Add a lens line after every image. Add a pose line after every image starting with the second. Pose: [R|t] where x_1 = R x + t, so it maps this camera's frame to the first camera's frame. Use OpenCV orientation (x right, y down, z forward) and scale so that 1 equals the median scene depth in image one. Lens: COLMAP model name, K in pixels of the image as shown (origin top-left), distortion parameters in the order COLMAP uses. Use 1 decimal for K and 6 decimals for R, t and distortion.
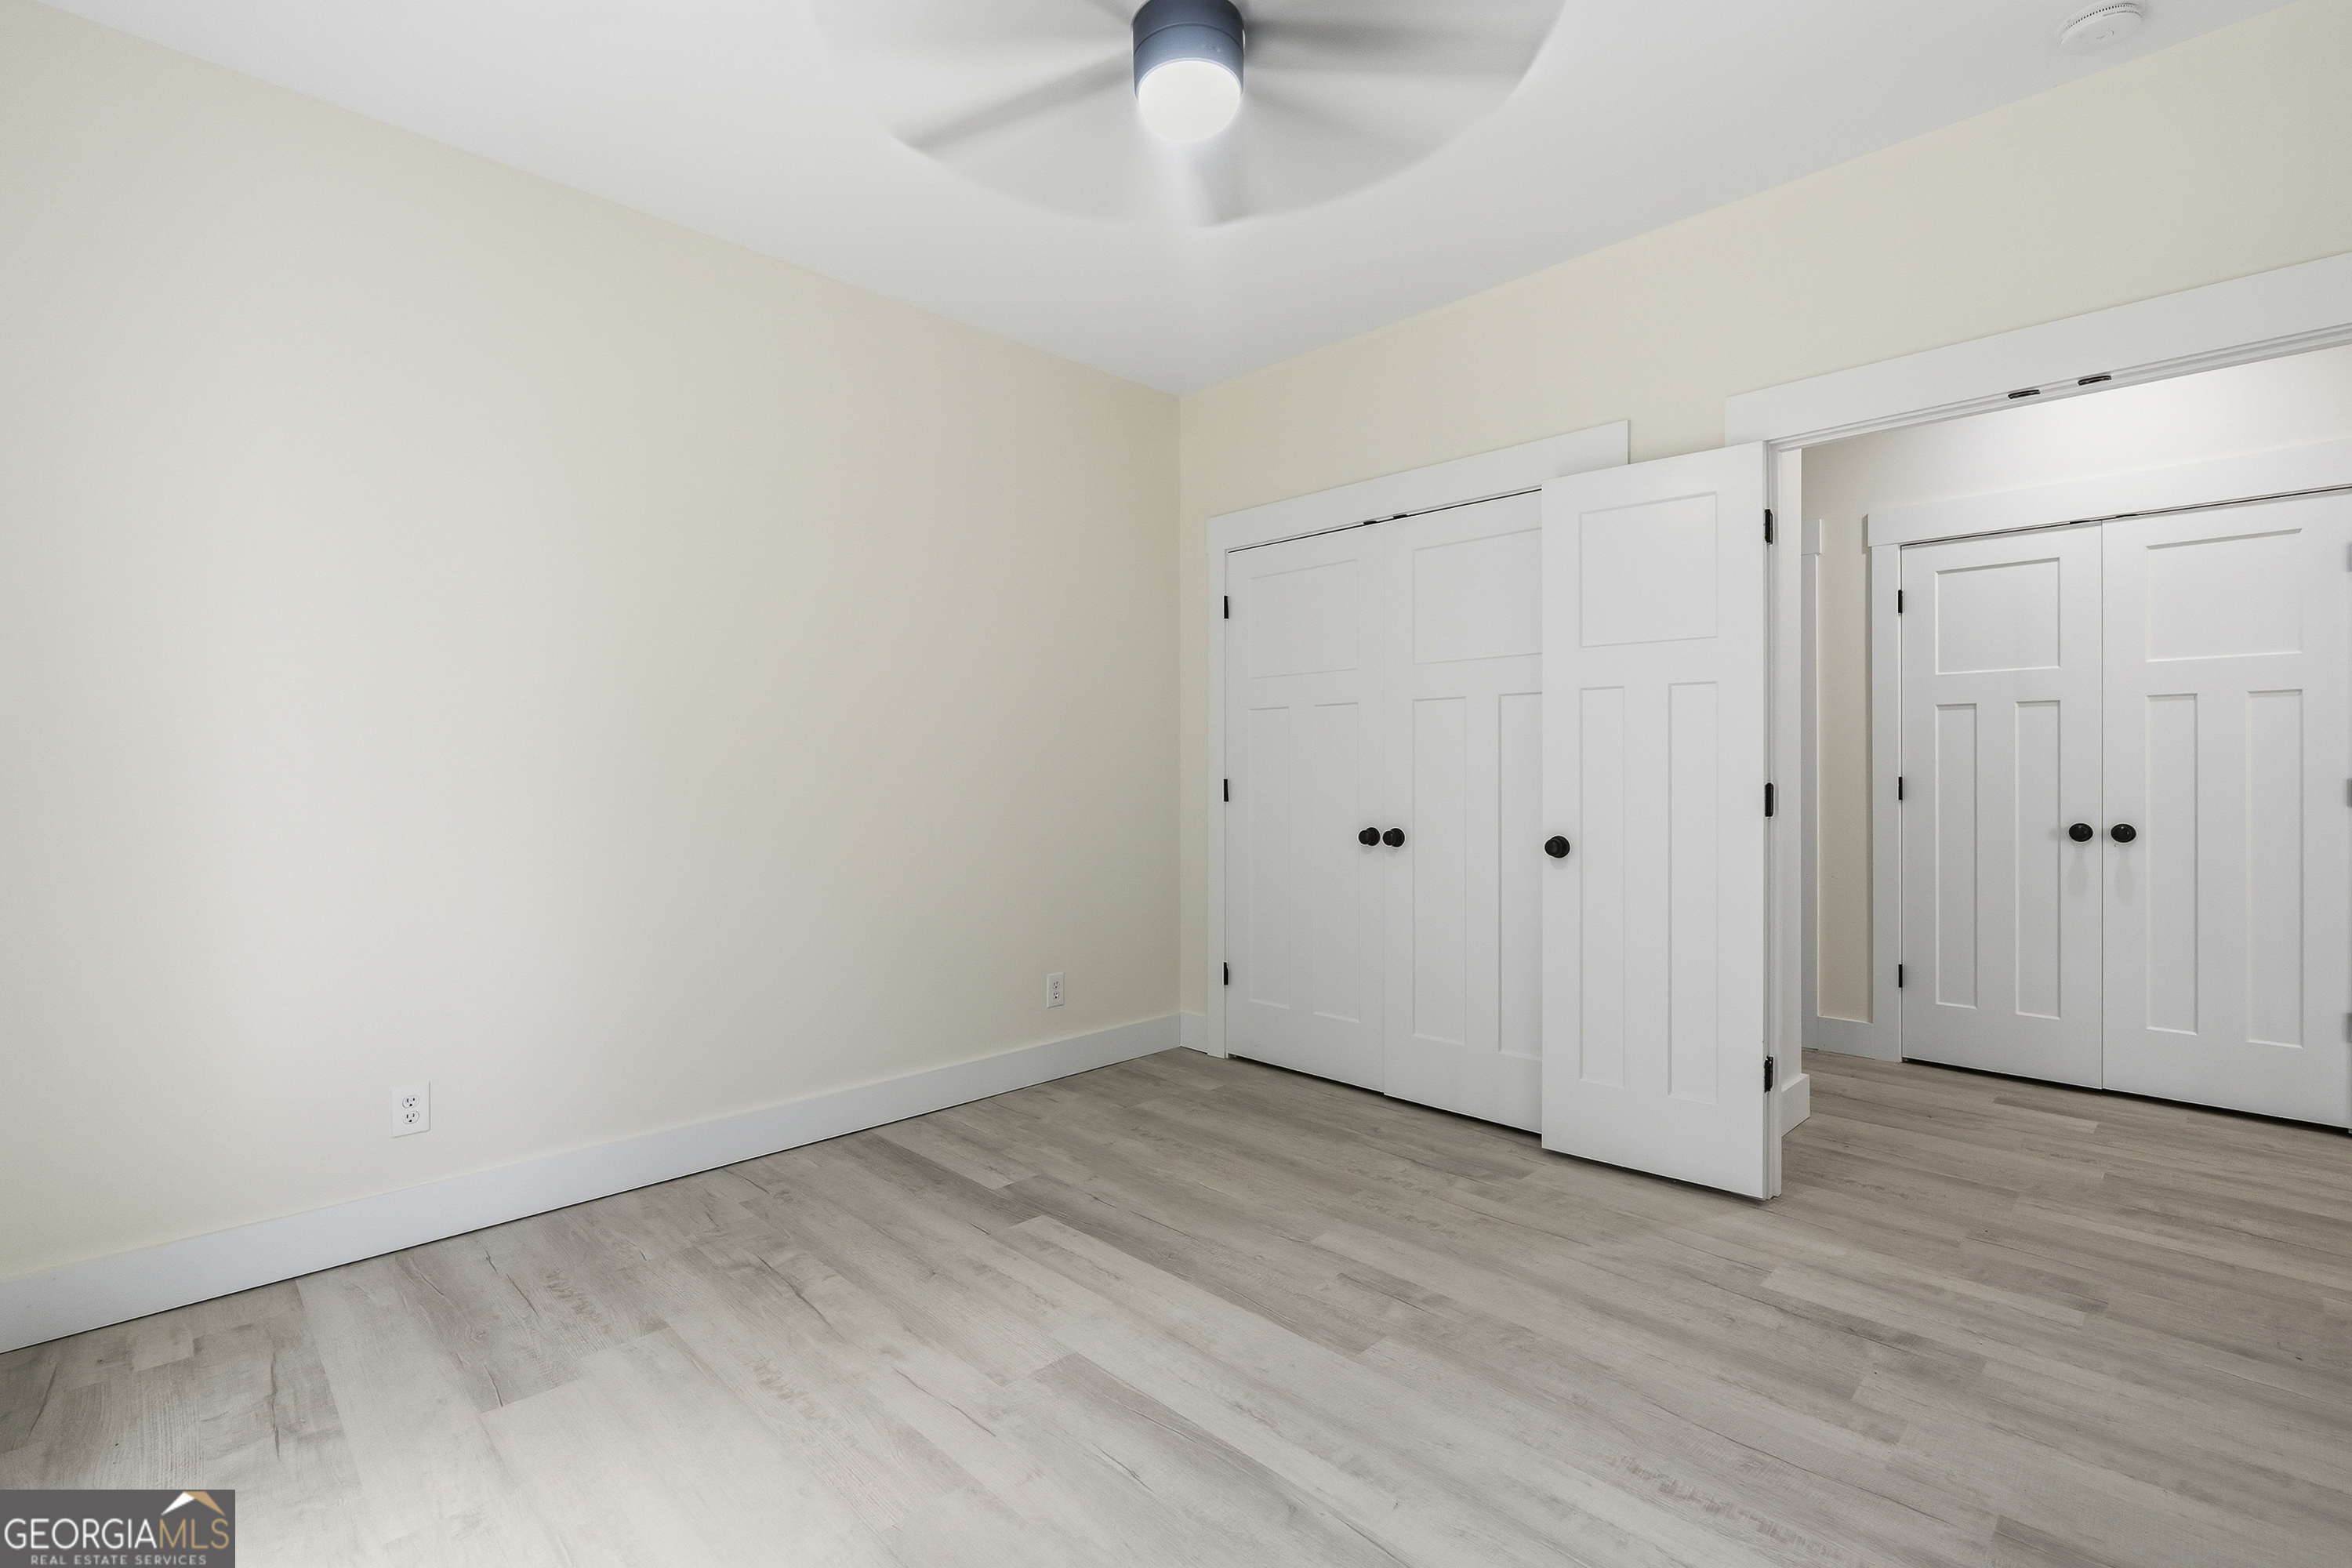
lens RADIAL K [[1064.1, 0, 1171.2], [0, 1064.1, 770.2], [0, 0, 1]] dist [-0.010341, 0.002151]
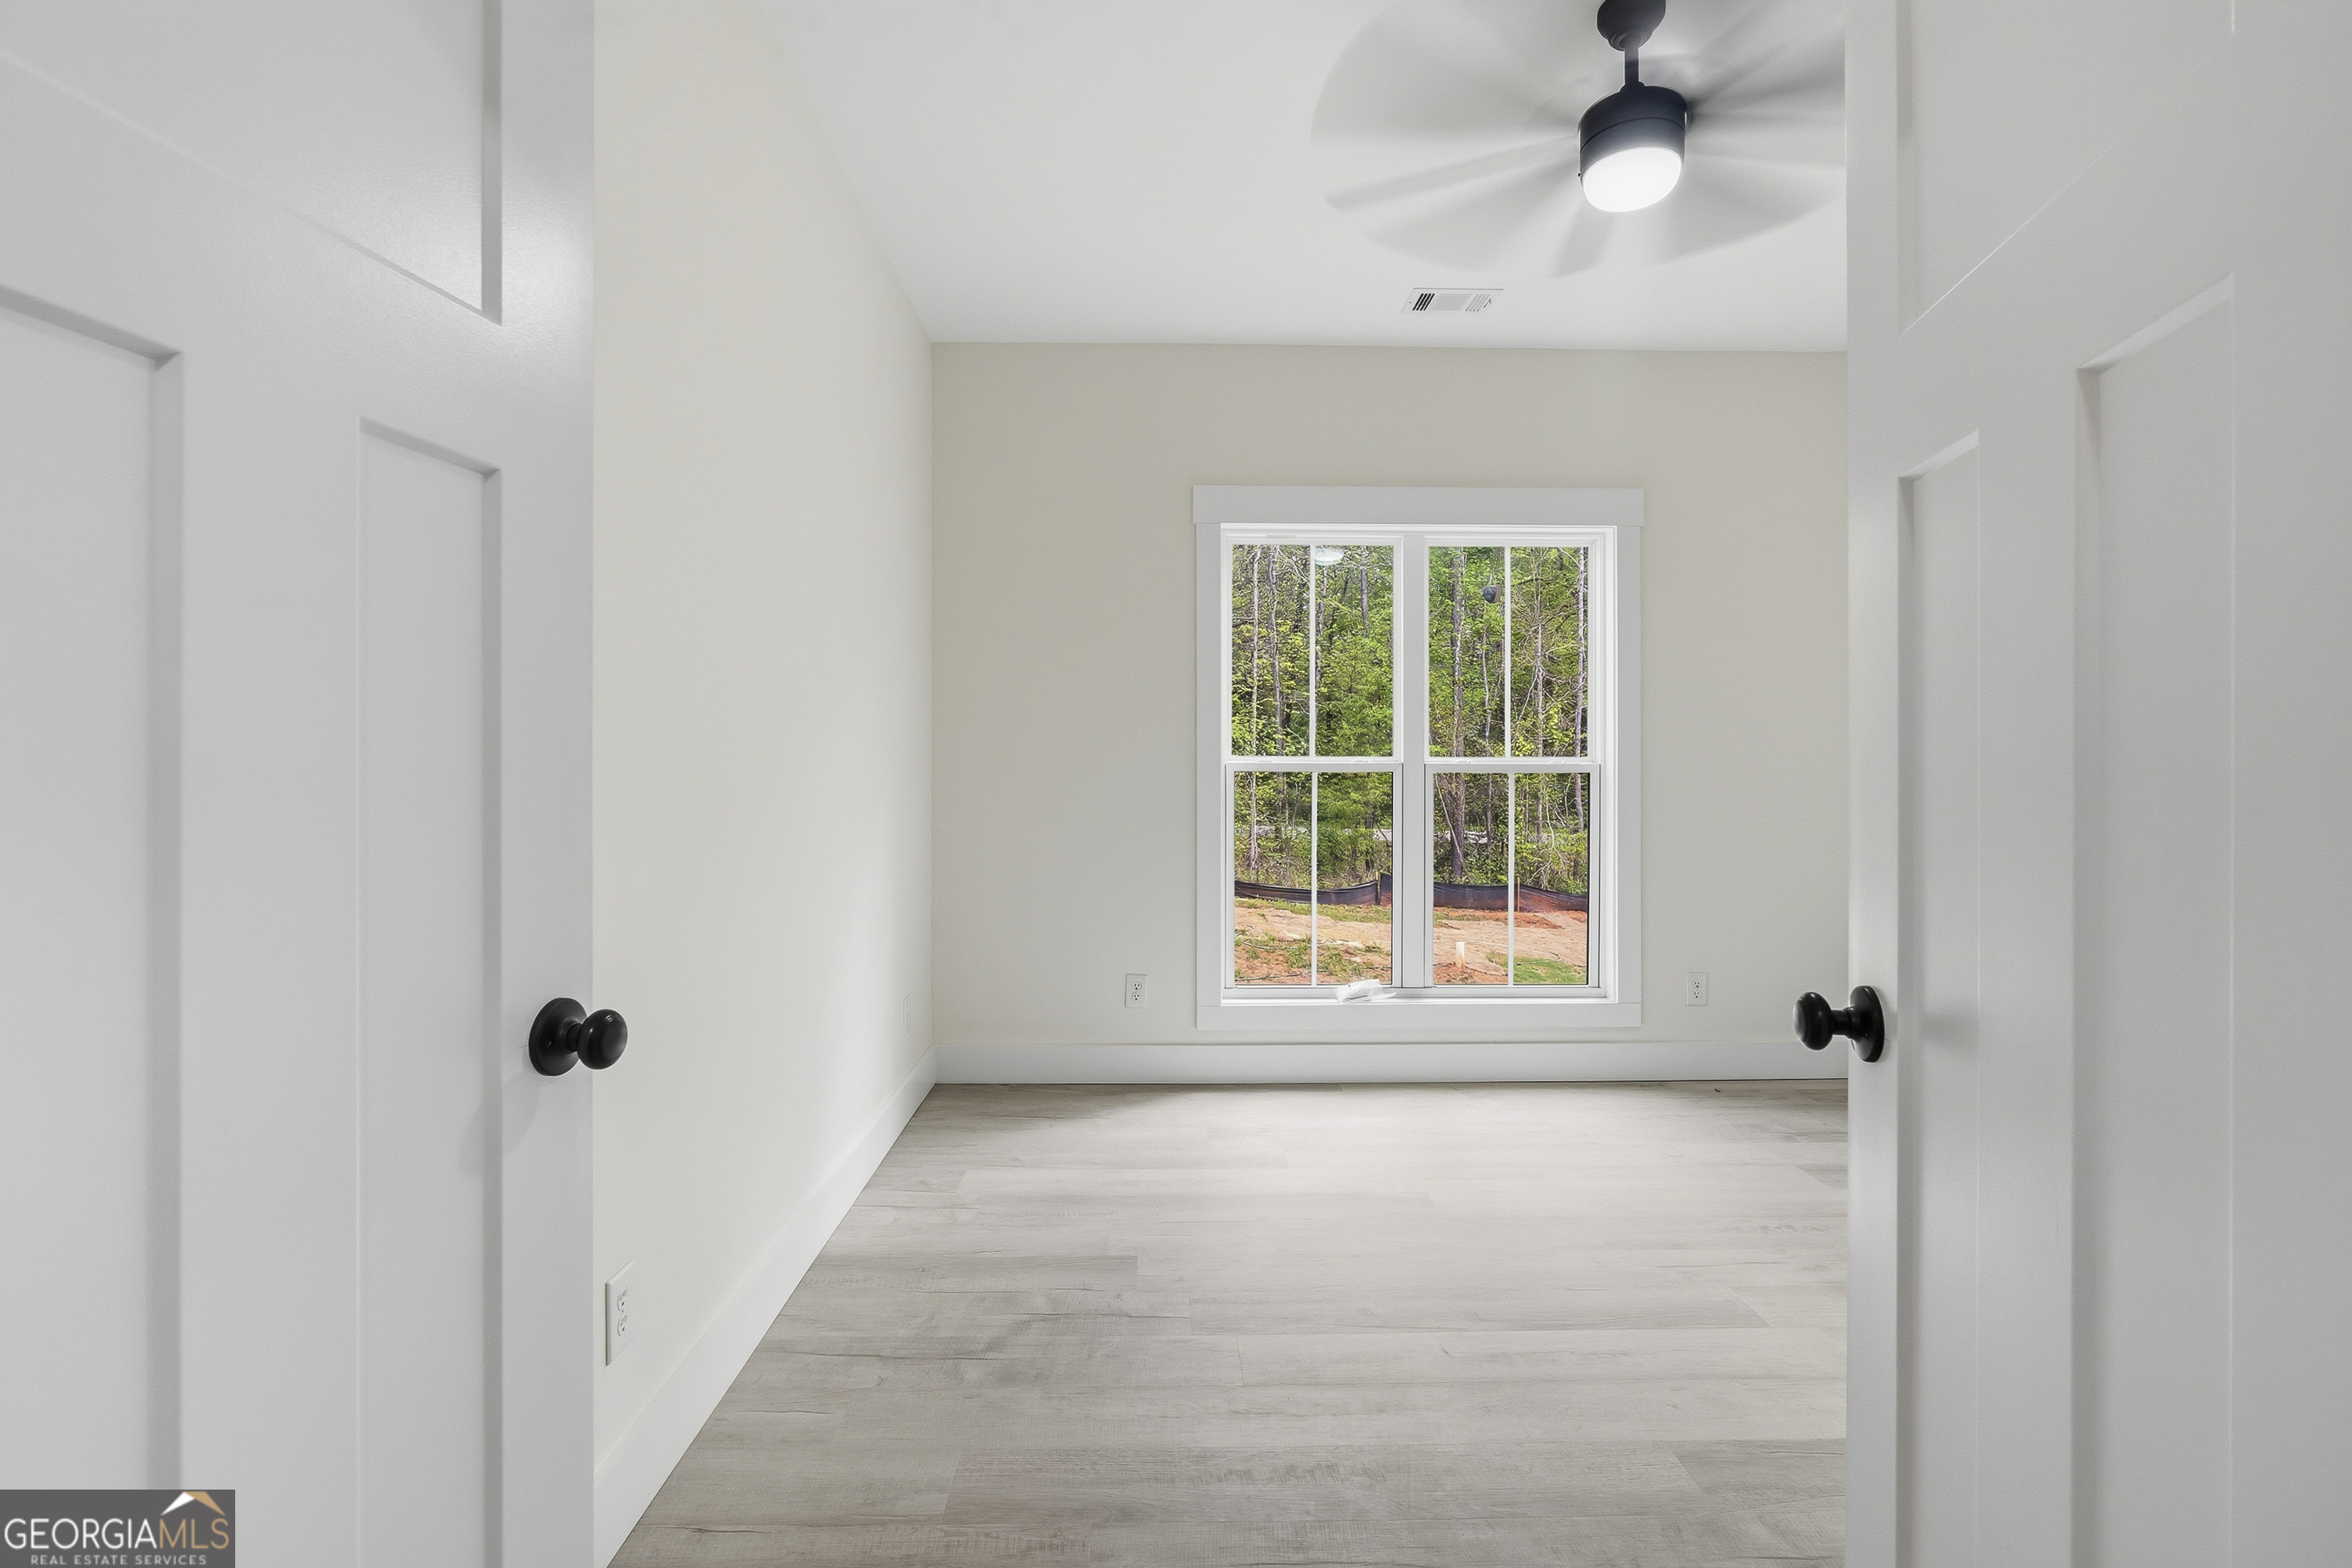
lens RADIAL K [[1064.1, 0, 1171.2], [0, 1064.1, 770.2], [0, 0, 1]] dist [-0.010341, 0.002151]
pose [[-0.692139, -0.001131, -0.721763, 1.217876], [-0.000646, 0.999999, -0.000948, 0.004045], [0.721764, -0.000190, -0.692139, 1.476452]]
